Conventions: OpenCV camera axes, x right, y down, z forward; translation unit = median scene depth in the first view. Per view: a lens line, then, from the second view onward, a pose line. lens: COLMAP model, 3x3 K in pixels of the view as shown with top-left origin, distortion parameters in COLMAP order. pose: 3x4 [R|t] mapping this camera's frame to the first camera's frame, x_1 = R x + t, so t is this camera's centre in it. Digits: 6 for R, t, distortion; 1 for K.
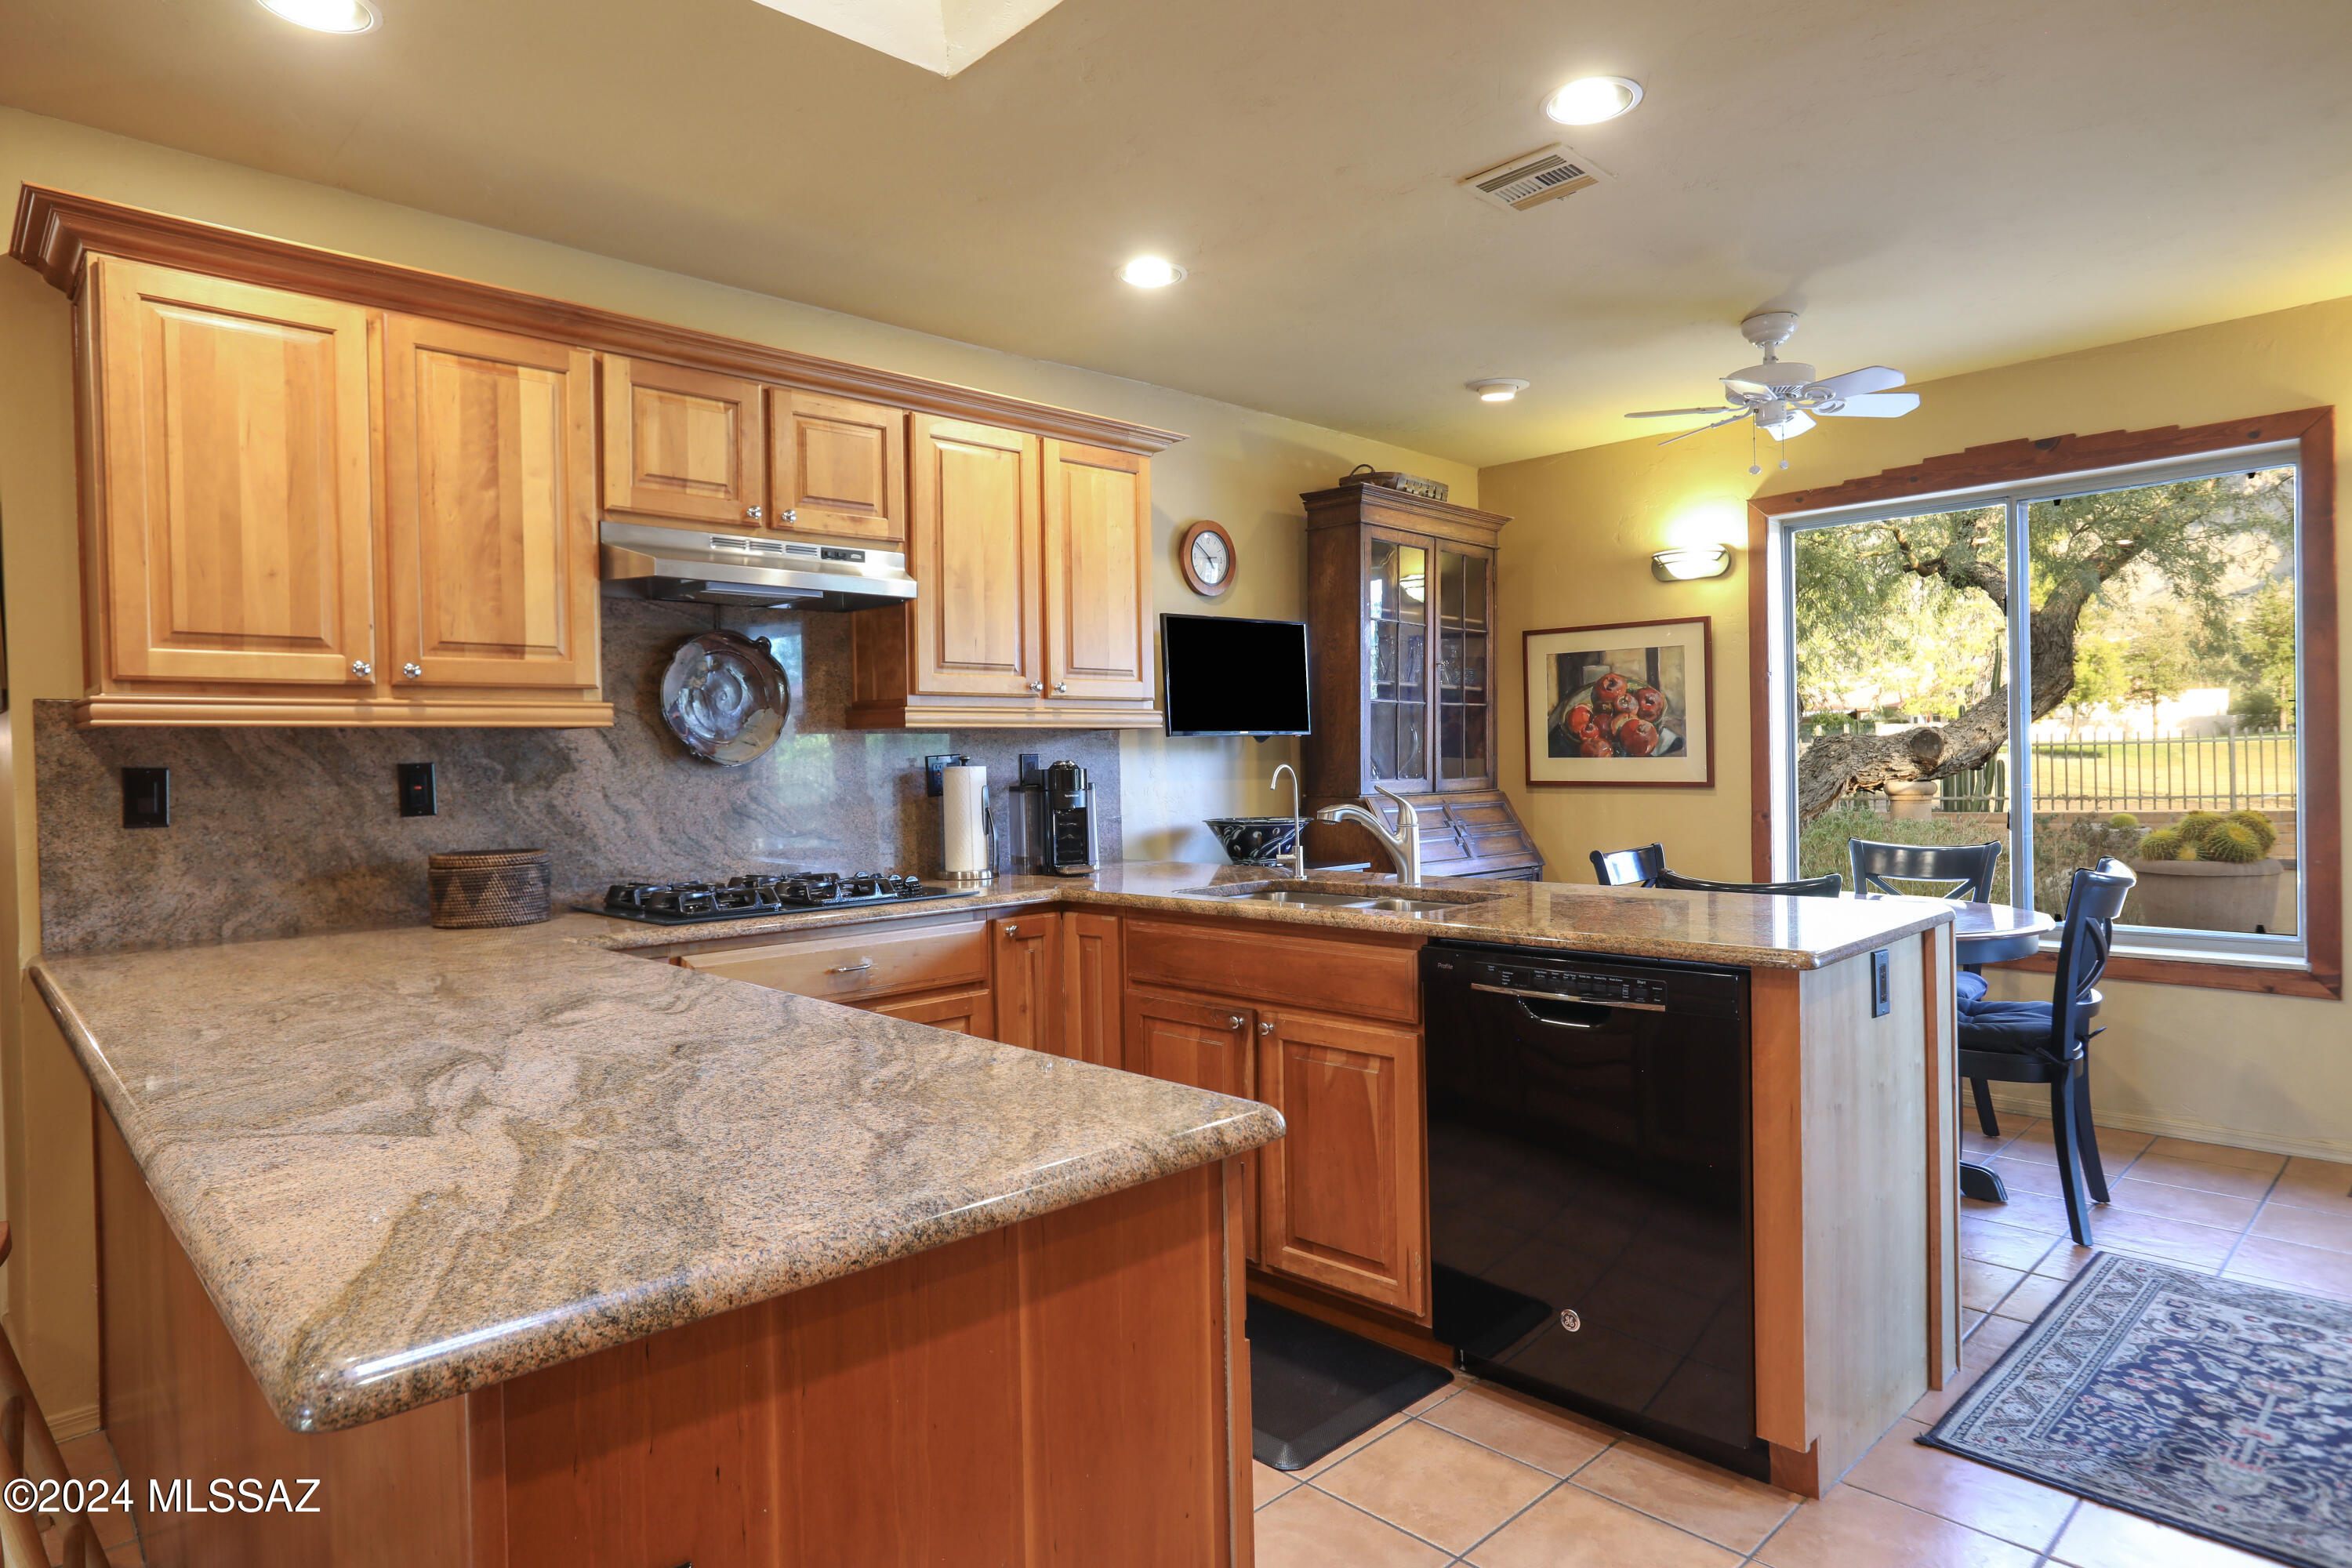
lens RADIAL K [[1346.0, 0, 1169.2], [0, 1346.0, 782.0], [0, 0, 1]] dist [-0.003696, 0.000890]
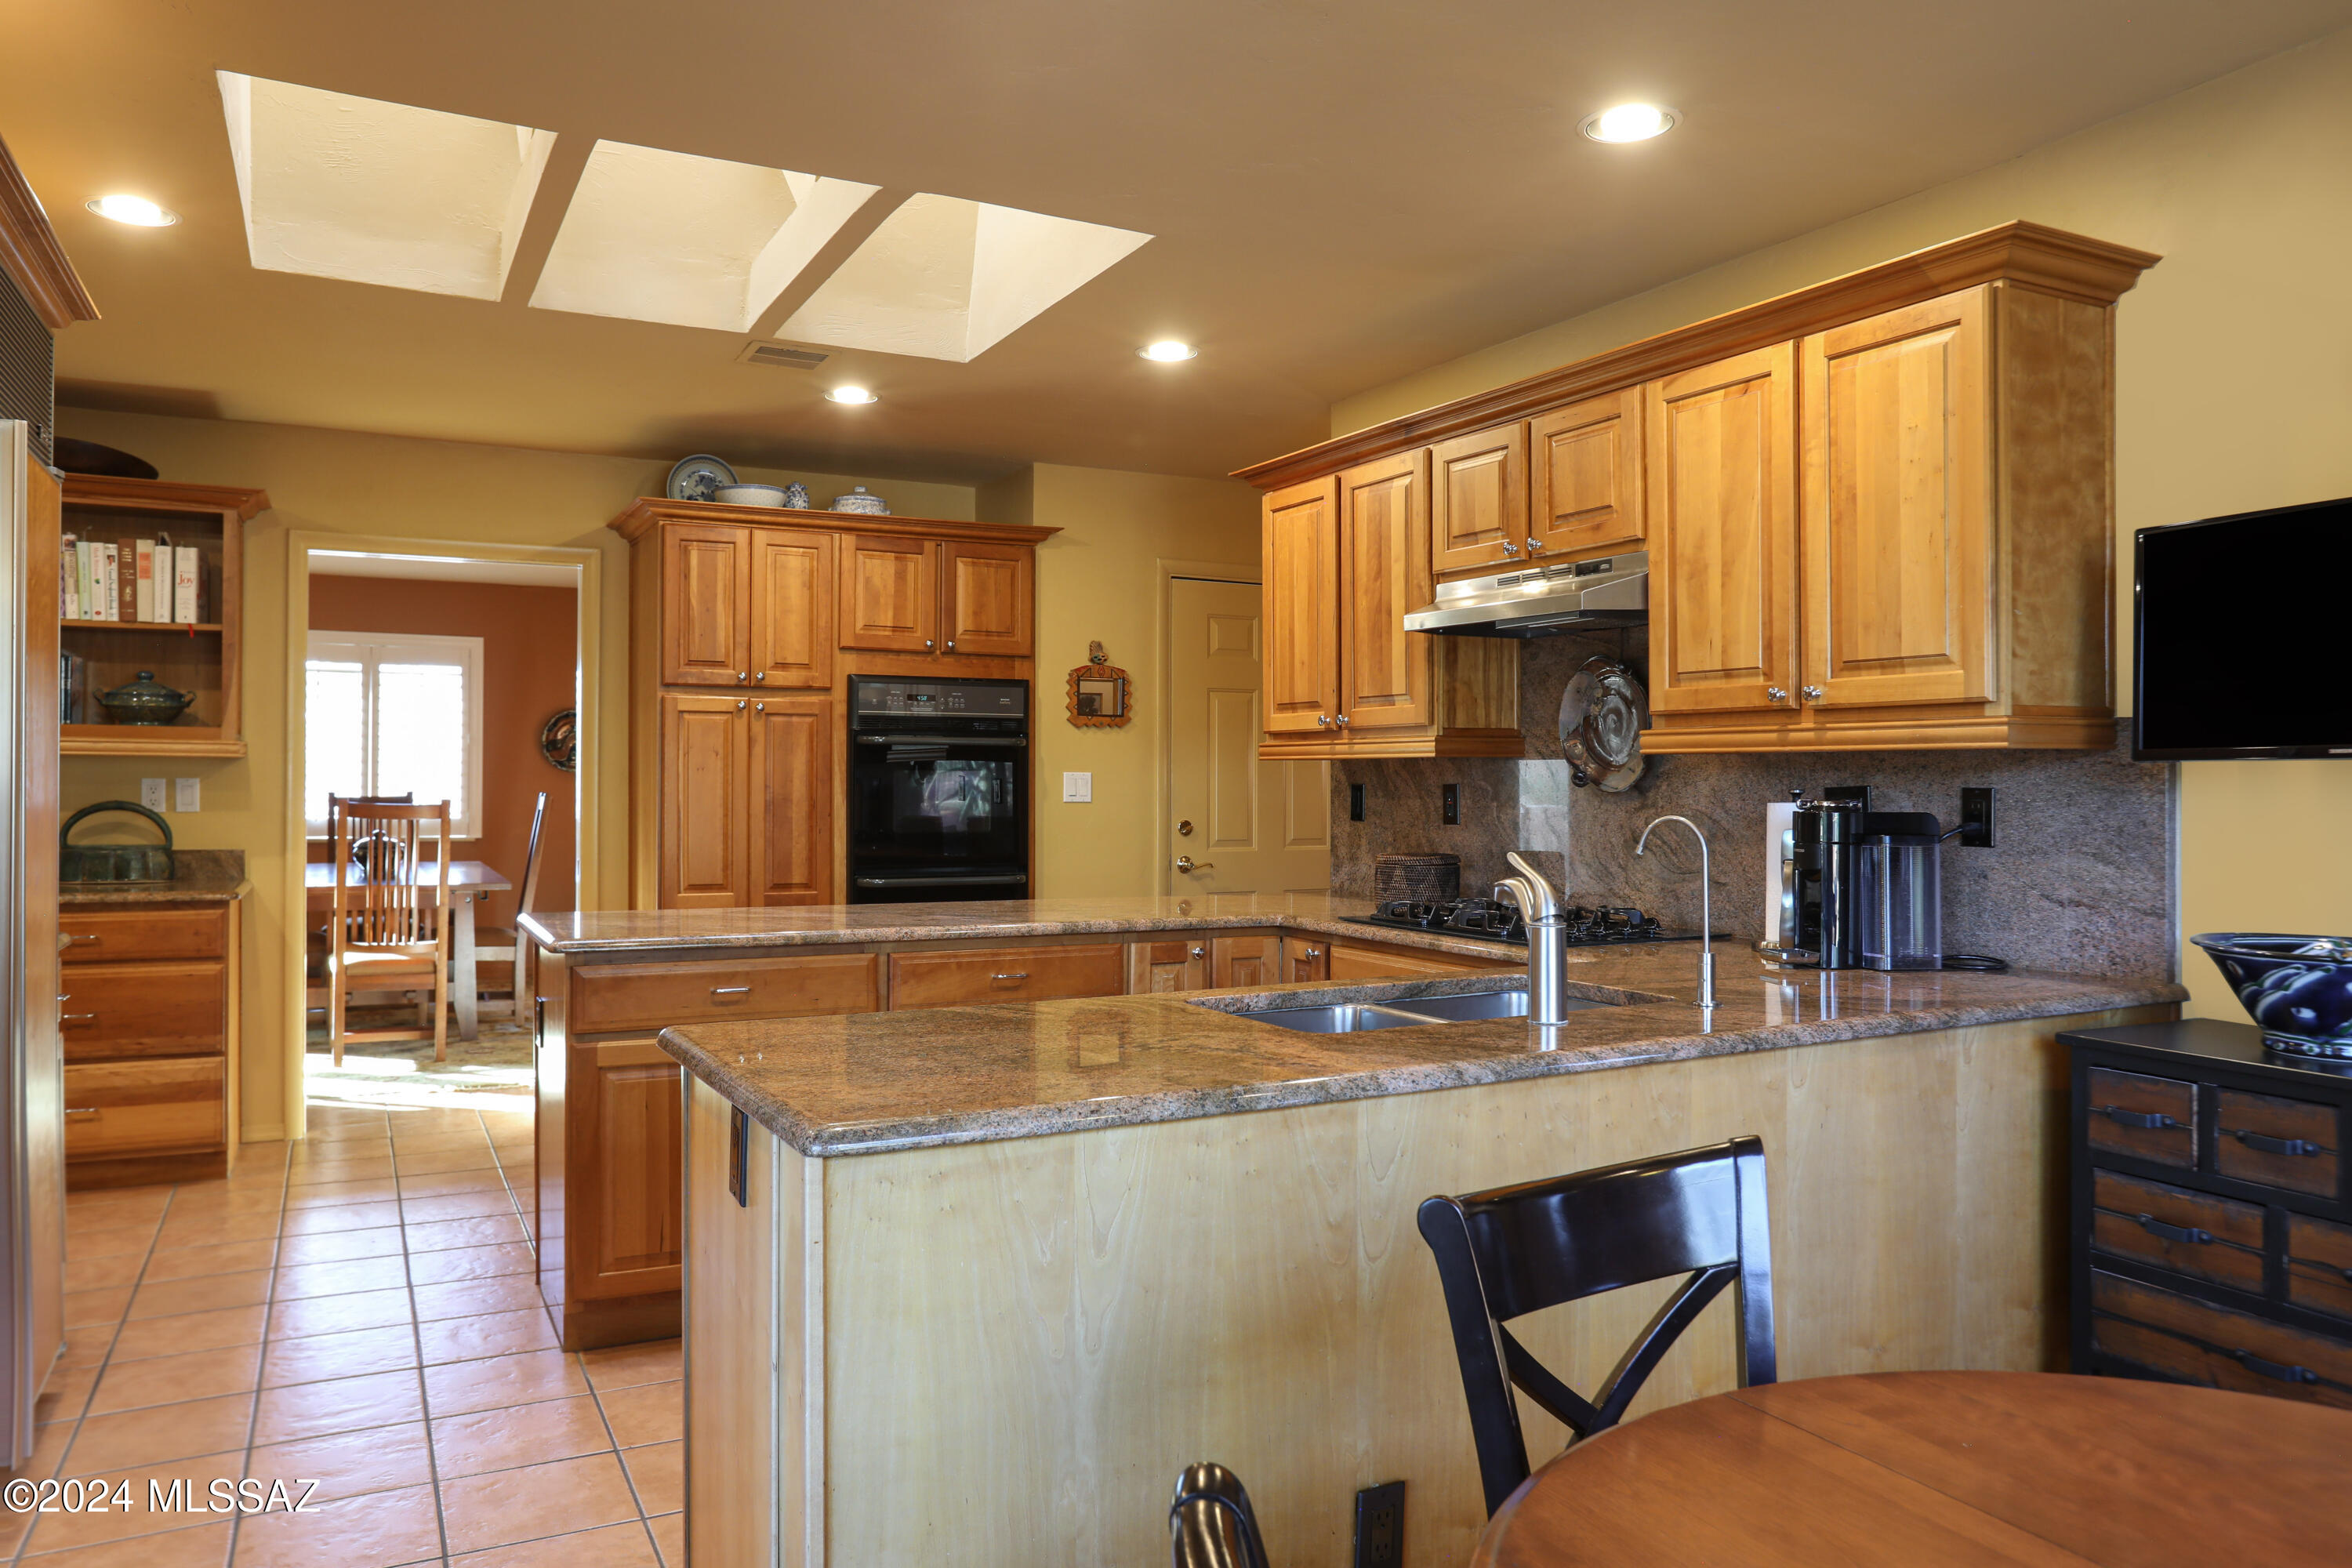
lens RADIAL K [[1654.4, 0, 1176.4], [0, 1654.4, 777.7], [0, 0, 1]] dist [-0.011675, -0.001497]
pose [[-0.270307, 0.013548, -0.962679, 0.525024], [-0.019167, 0.999627, 0.019449, -0.023033], [0.962583, 0.023709, -0.269947, 0.579440]]
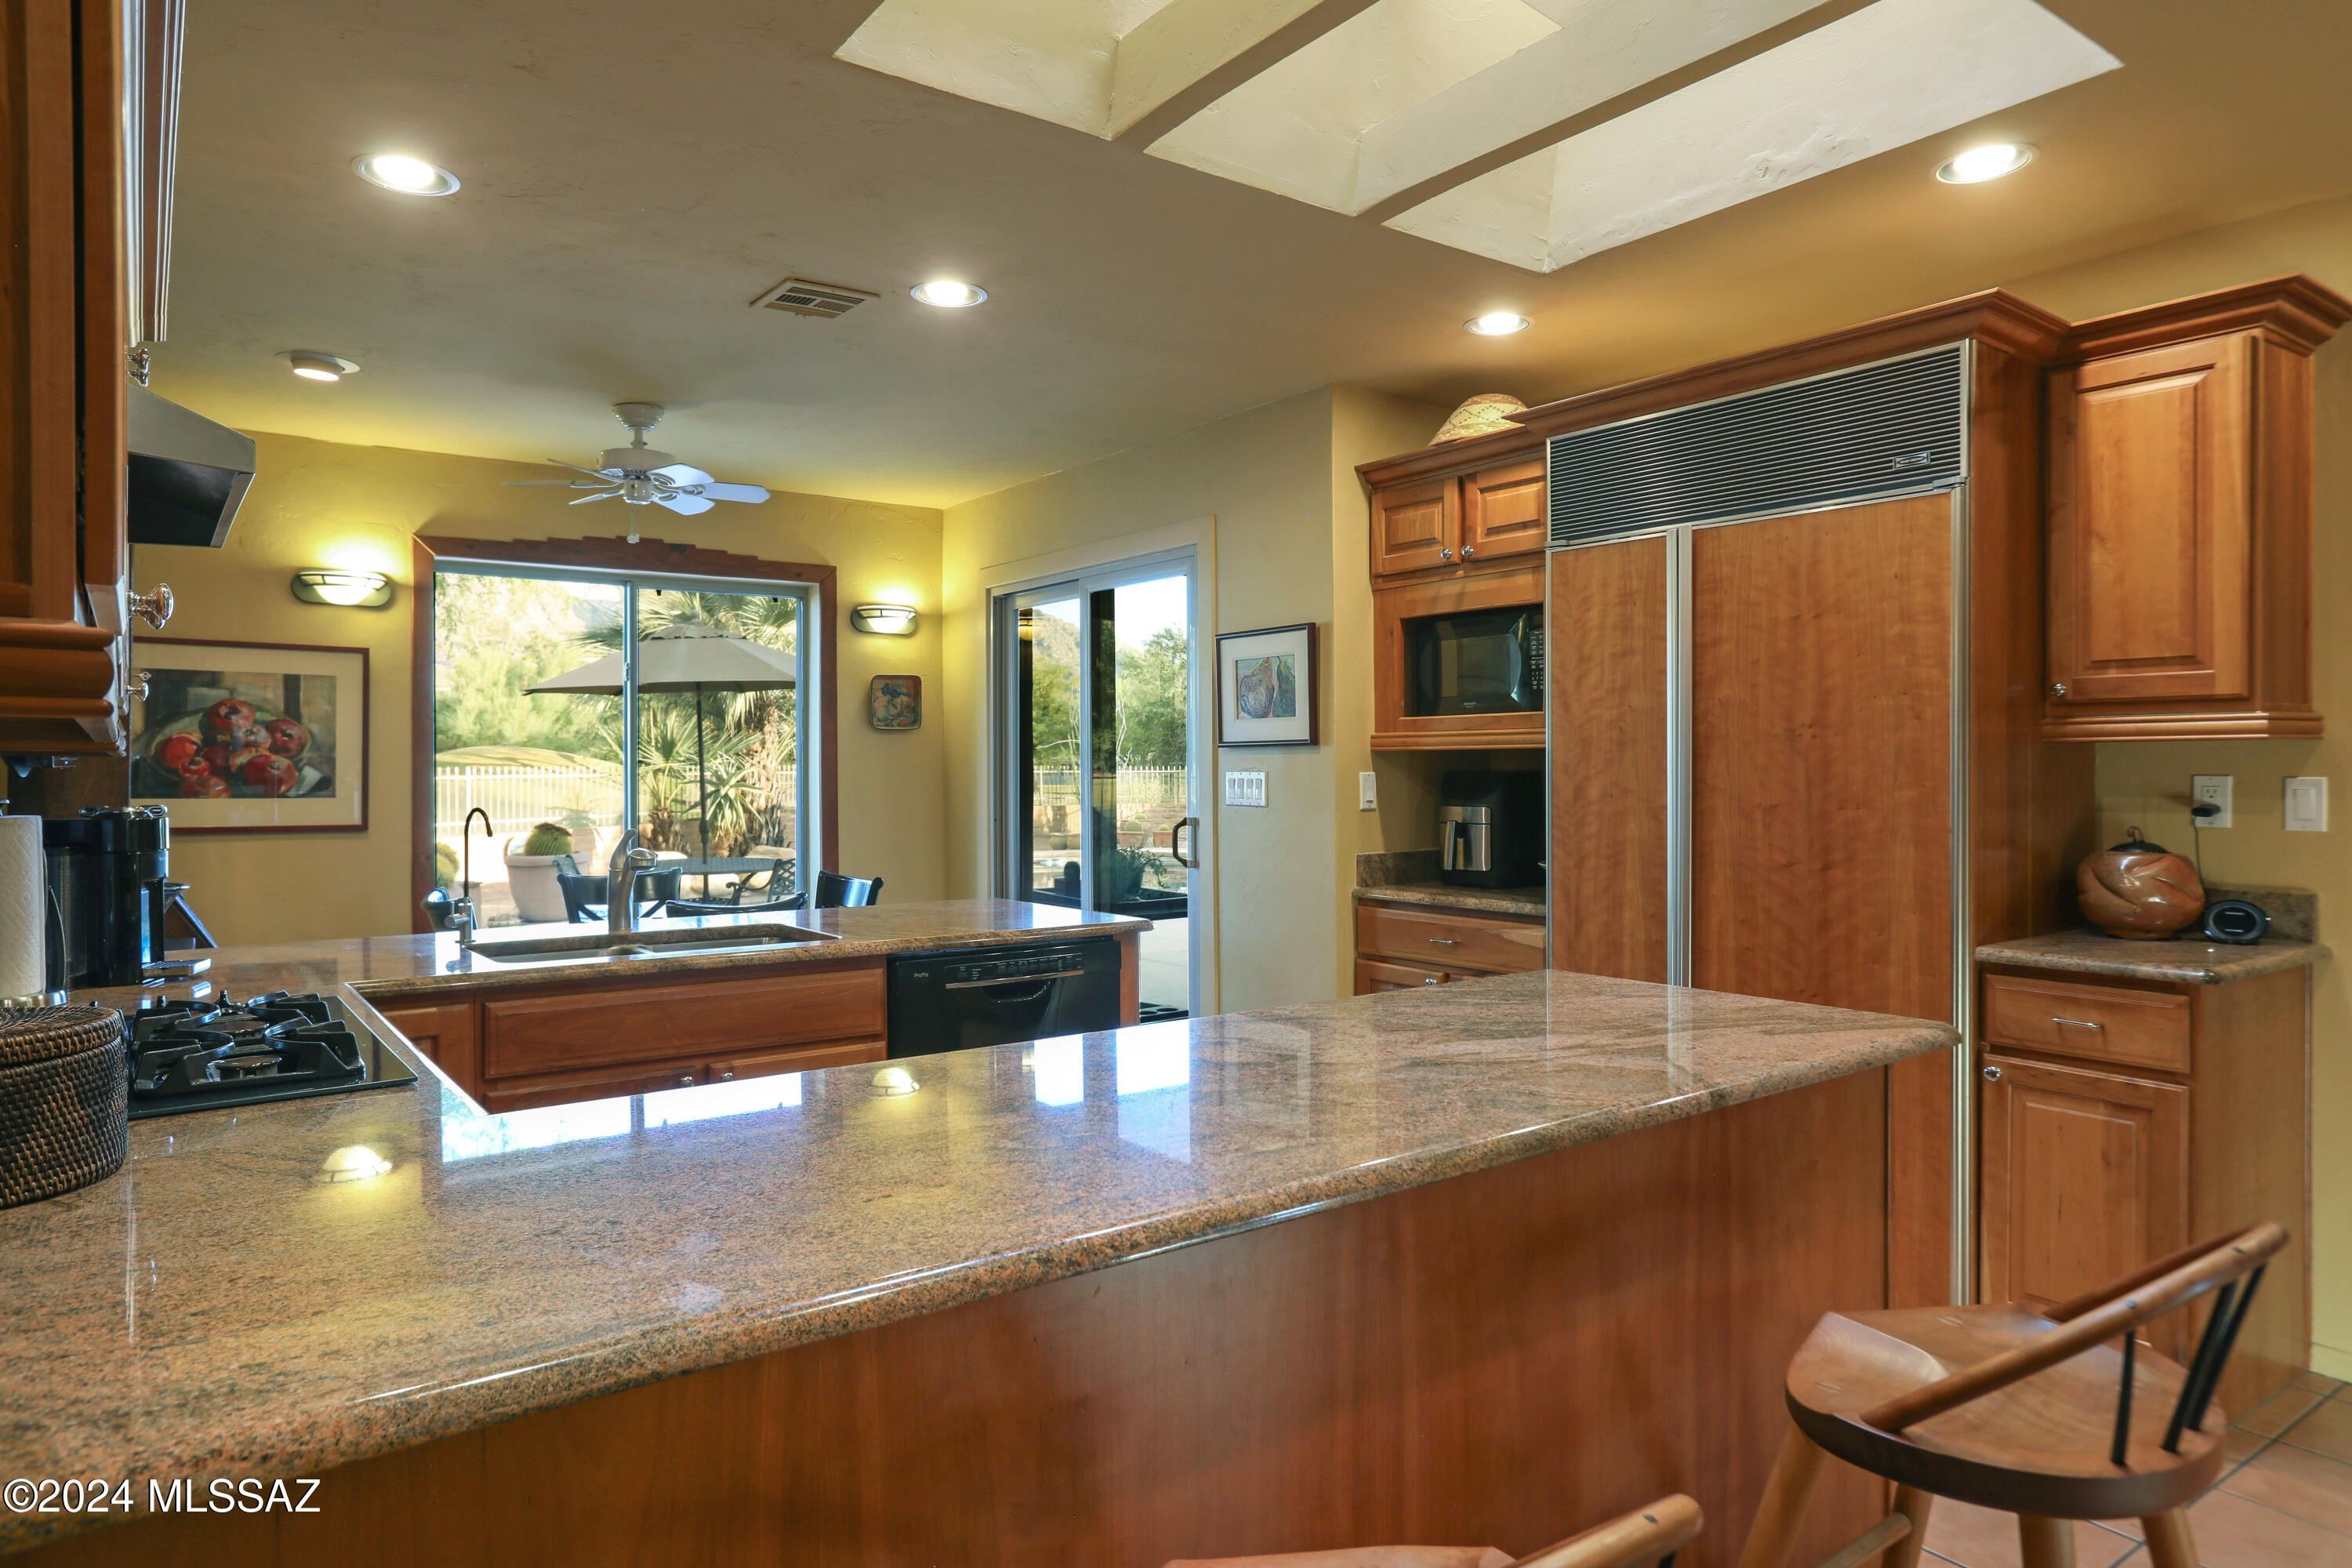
lens RADIAL K [[1455.9, 0, 1168.9], [0, 1455.9, 784.6], [0, 0, 1]] dist [-0.005662, -0.000870]
pose [[0.117774, 0.007329, 0.993013, -0.604231], [0.018095, 0.999791, -0.009525, -0.008932], [-0.992876, 0.019090, 0.117617, 0.363855]]
